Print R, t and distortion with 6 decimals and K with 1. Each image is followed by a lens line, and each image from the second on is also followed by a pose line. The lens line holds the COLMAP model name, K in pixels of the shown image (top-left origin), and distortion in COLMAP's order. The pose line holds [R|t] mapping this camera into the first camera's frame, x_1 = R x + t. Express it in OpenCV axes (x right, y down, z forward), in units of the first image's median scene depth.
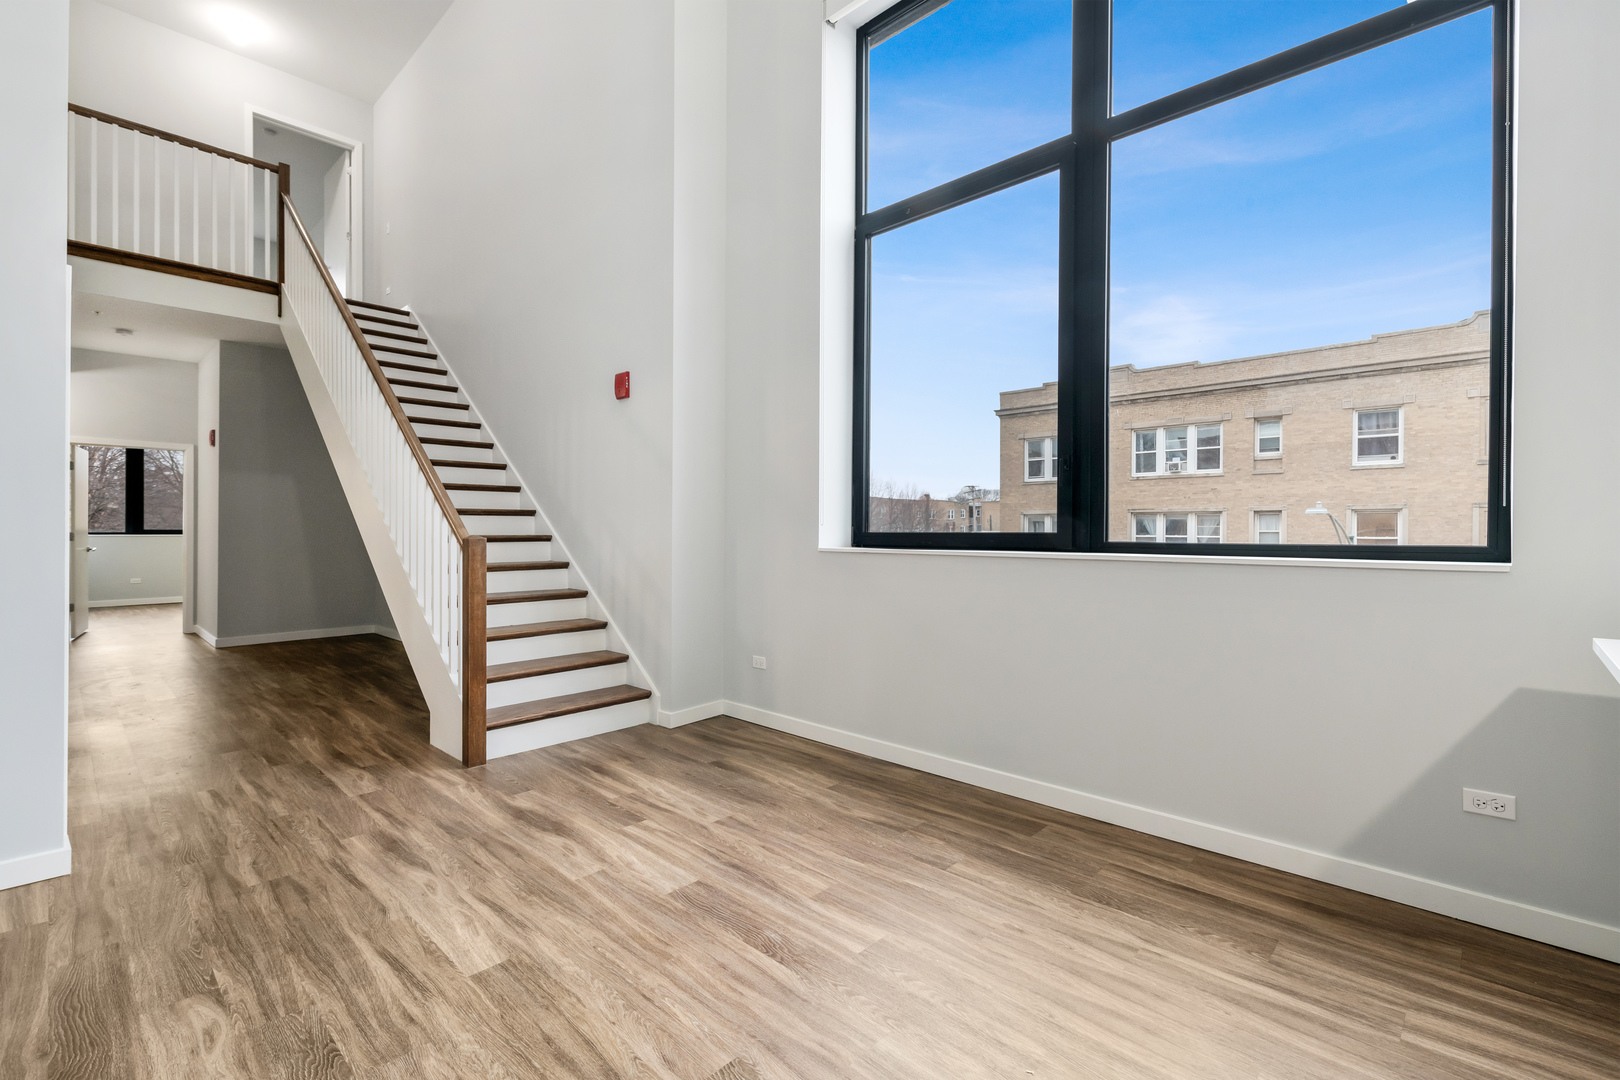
lens RADIAL K [[724.8, 0, 801.7], [0, 724.8, 534.8], [0, 0, 1]] dist [0.007467, -0.000370]
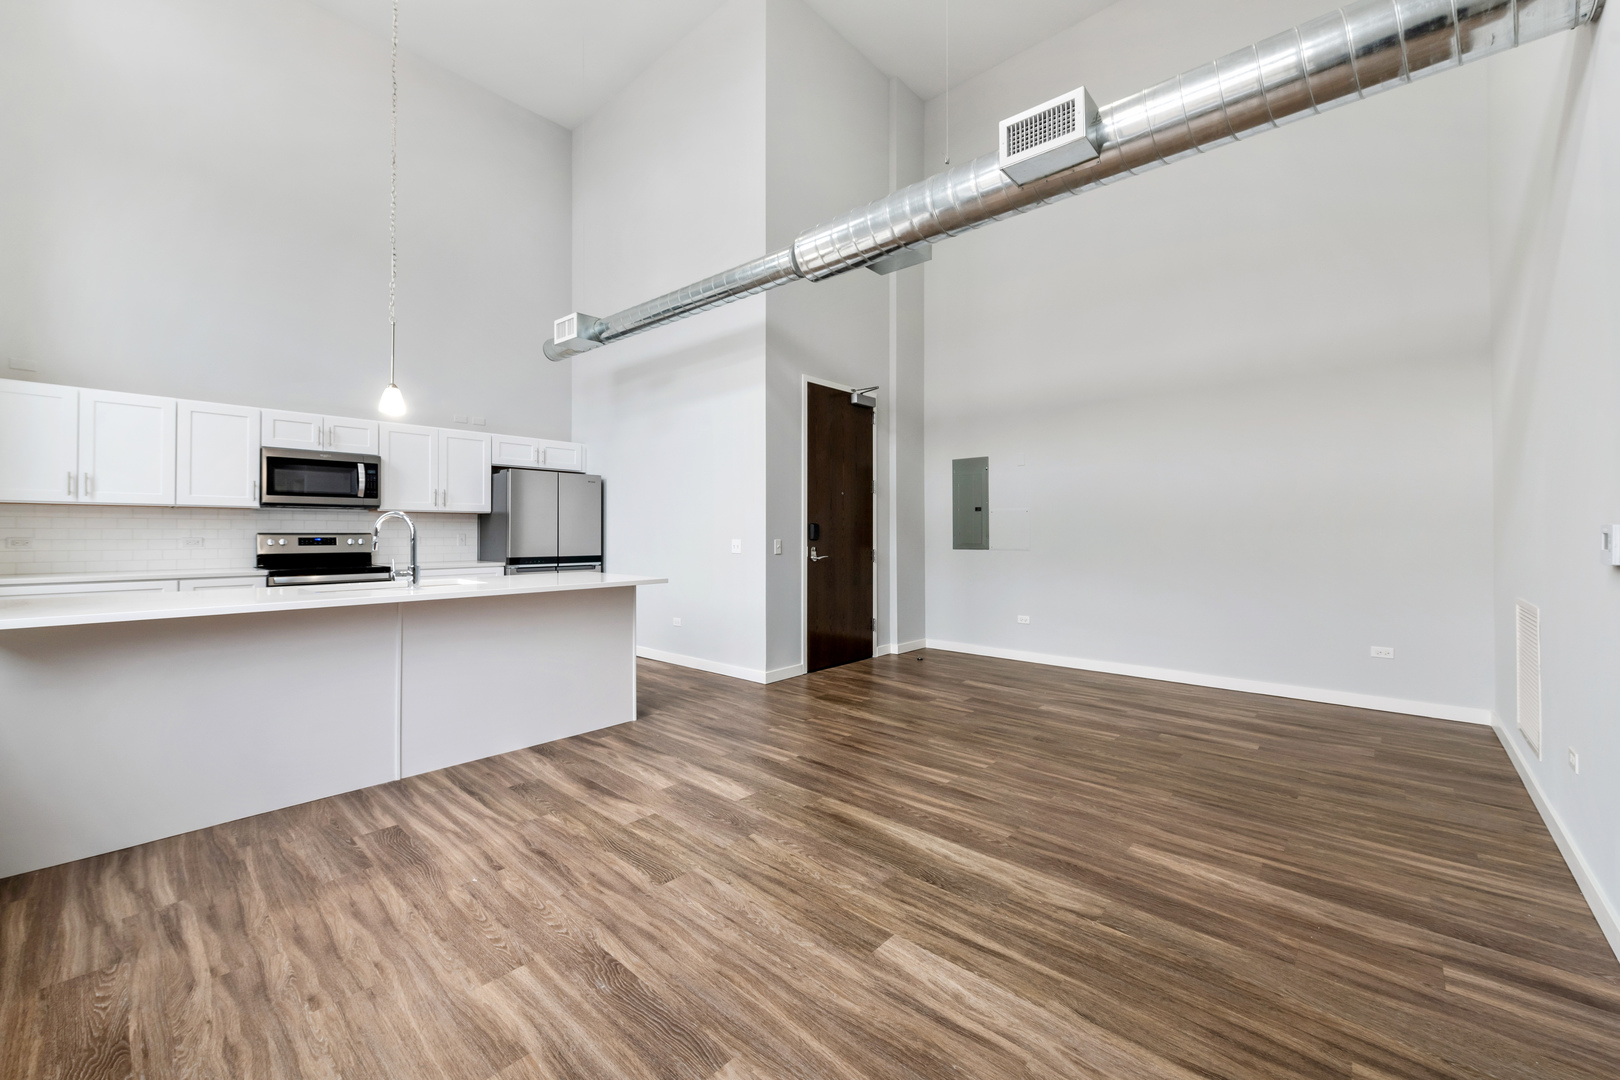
lens RADIAL K [[646.0, 0, 810.6], [0, 646.0, 529.6], [0, 0, 1]] dist [0.009765, -0.002837]
pose [[-0.999144, 0.000032, -0.041372, -0.117264], [-0.000173, 0.999988, 0.004951, -0.008231], [0.041372, 0.004954, -0.999132, 0.806687]]
